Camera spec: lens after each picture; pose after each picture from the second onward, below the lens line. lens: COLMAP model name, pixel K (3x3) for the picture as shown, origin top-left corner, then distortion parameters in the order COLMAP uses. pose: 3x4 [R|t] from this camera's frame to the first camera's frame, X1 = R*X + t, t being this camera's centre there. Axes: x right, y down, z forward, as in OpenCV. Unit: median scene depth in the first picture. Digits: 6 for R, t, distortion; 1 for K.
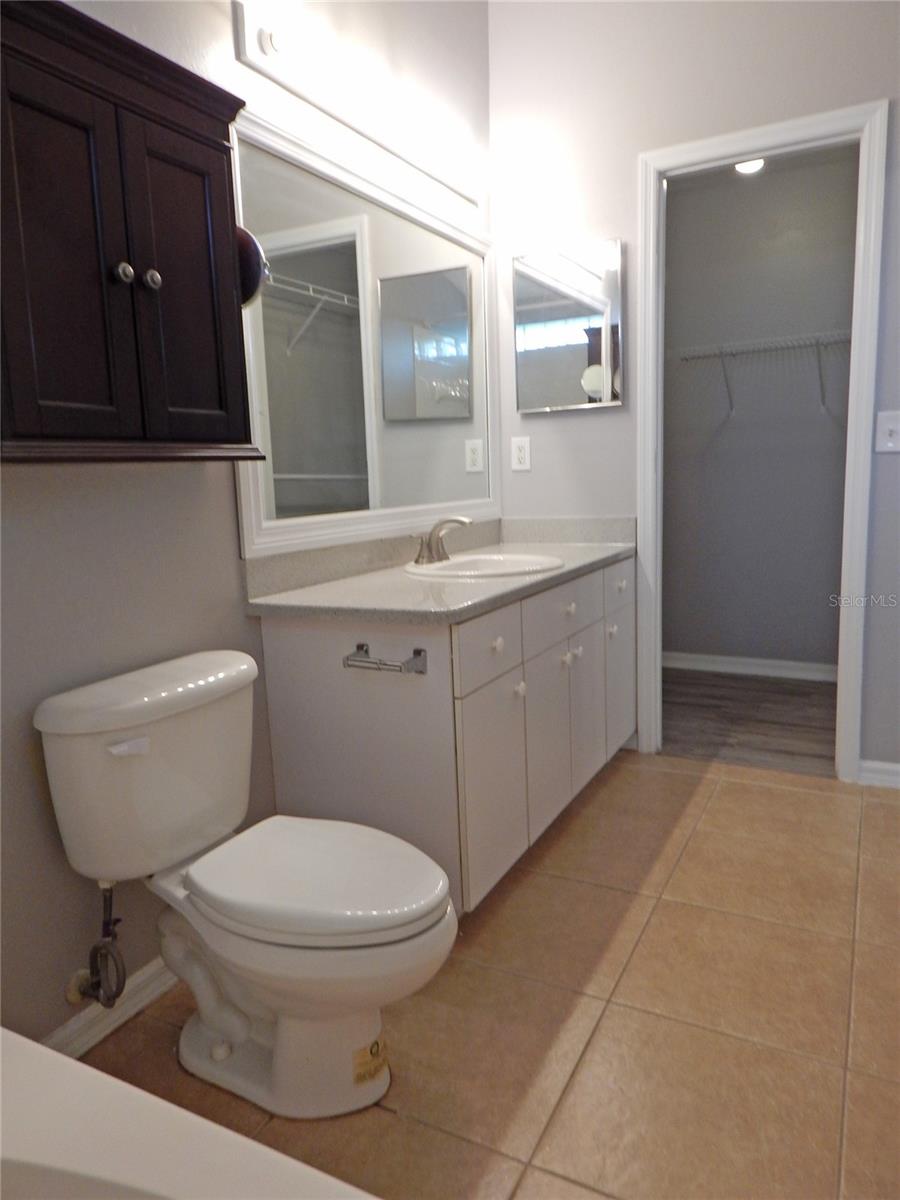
lens RADIAL K [[804.4, 0, 450.0], [0, 804.4, 600.0], [0, 0, 1]] dist [0.013877, -0.018942]
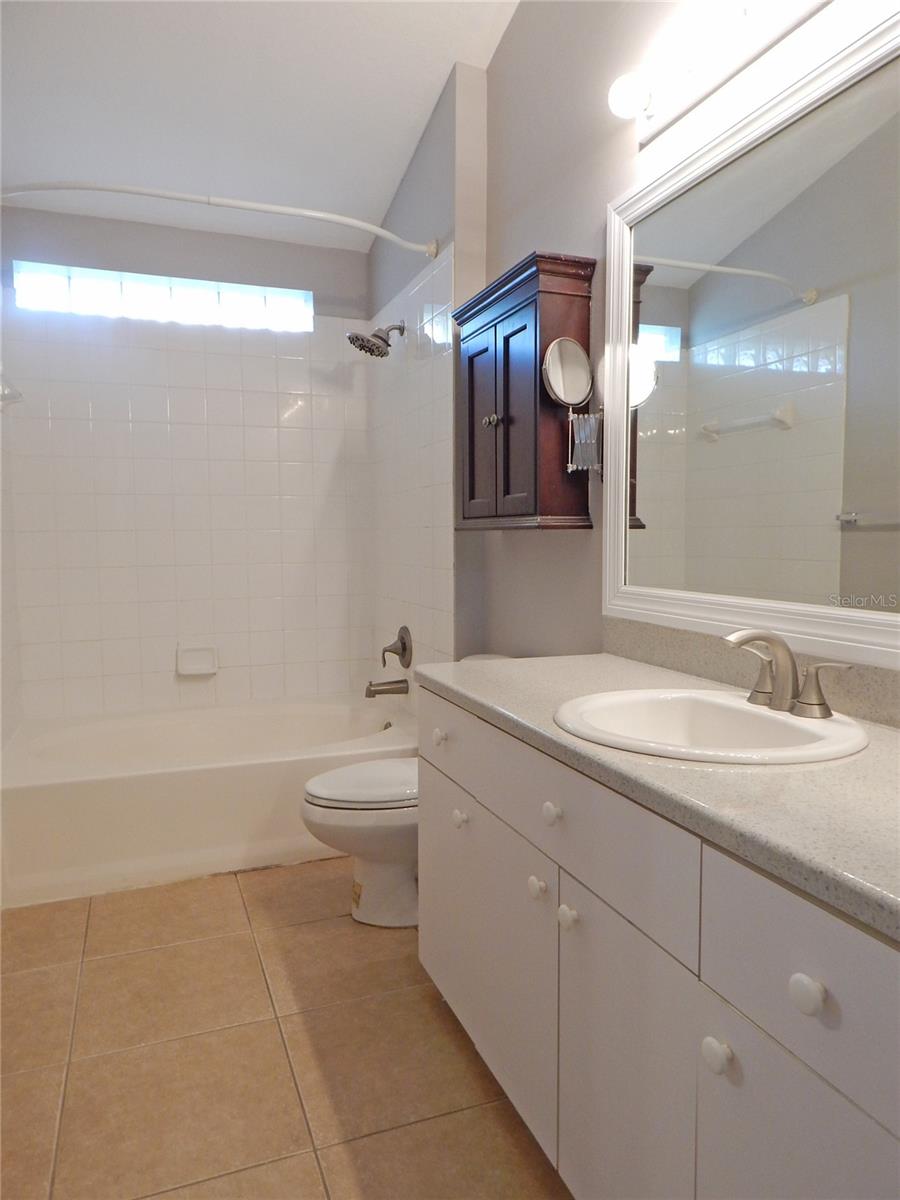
lens RADIAL K [[804.4, 0, 450.0], [0, 804.4, 600.0], [0, 0, 1]] dist [0.013877, -0.018942]
pose [[-0.660977, 0.099702, -0.743753, 0.717191], [-0.083365, 0.975243, 0.204821, -0.284871], [0.745761, 0.197385, -0.636301, 1.563742]]
